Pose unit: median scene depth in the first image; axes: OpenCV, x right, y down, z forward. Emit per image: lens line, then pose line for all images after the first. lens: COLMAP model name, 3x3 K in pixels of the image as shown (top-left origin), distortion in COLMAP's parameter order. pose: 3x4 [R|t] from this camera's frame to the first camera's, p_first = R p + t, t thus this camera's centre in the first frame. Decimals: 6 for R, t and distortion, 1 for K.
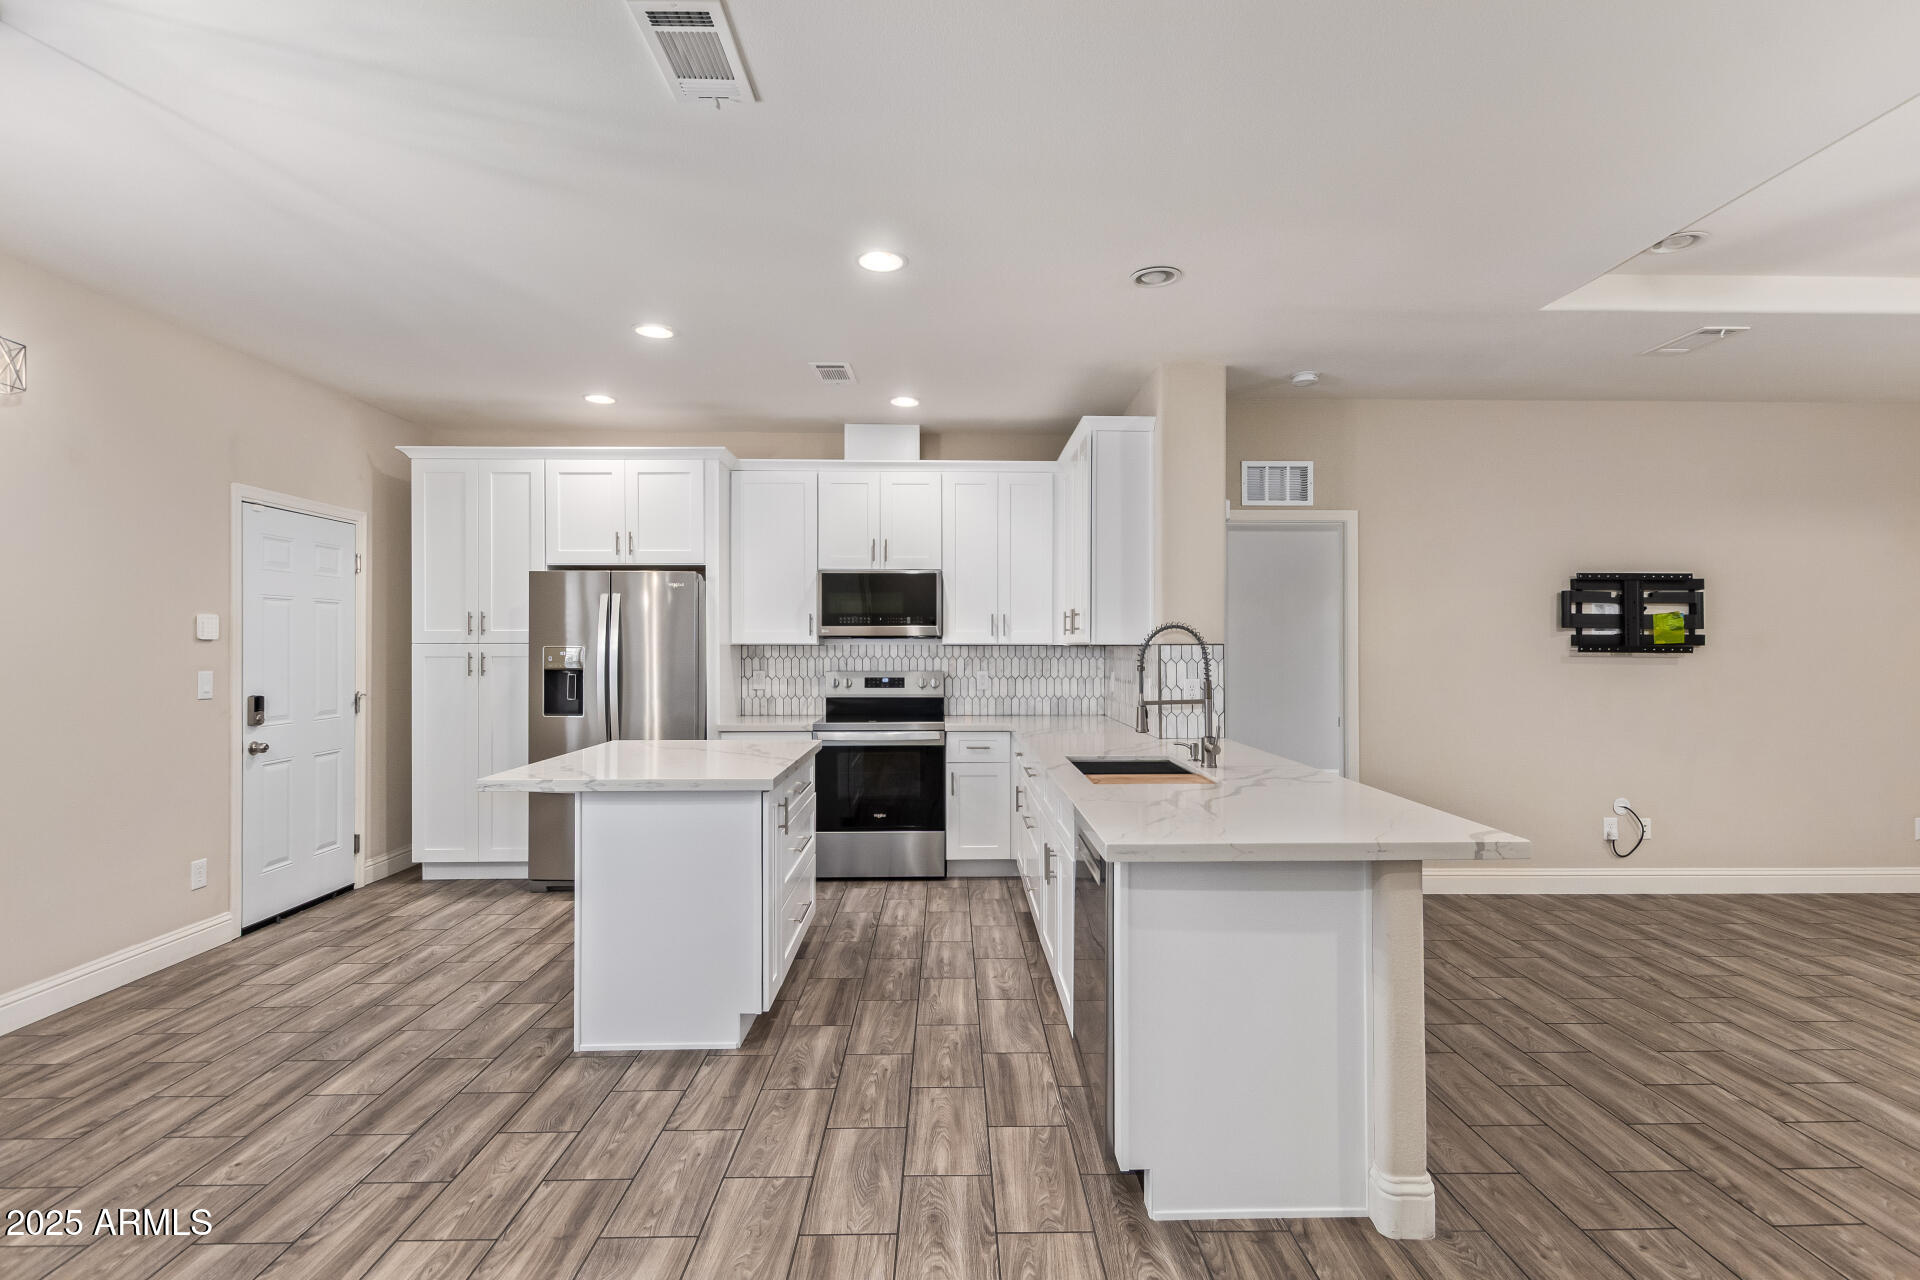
lens RADIAL K [[912.6, 0, 970.3], [0, 912.6, 651.1], [0, 0, 1]] dist [0.008774, -0.005578]
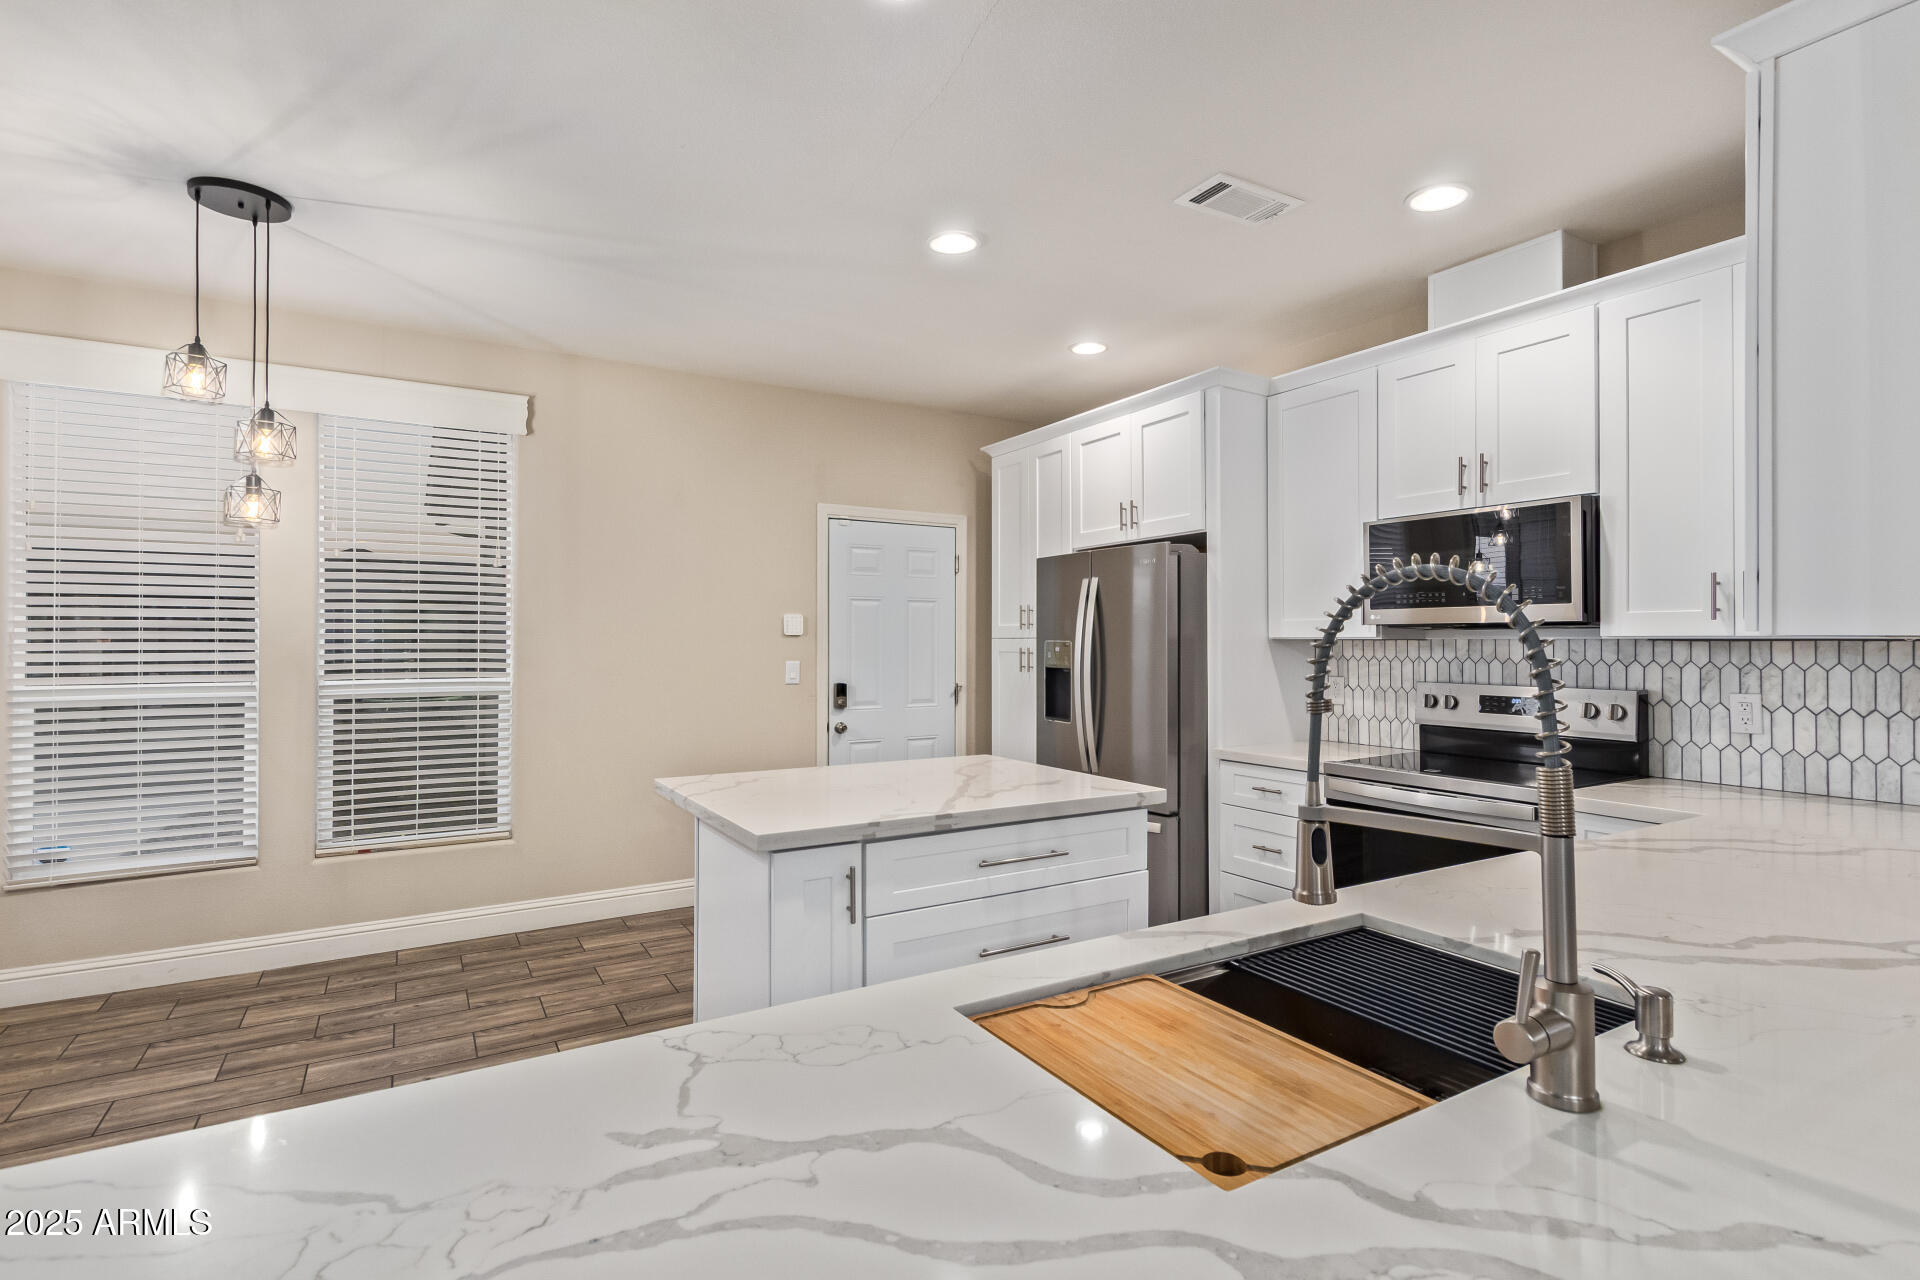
lens RADIAL K [[912.6, 0, 930.5], [0, 912.6, 651.0], [0, 0, 1]] dist [0.008774, -0.005578]
pose [[0.491225, 0.010223, -0.870973, 0.248410], [-0.005387, 0.999948, 0.008698, -0.002893], [0.871016, 0.000419, 0.491255, 0.449359]]
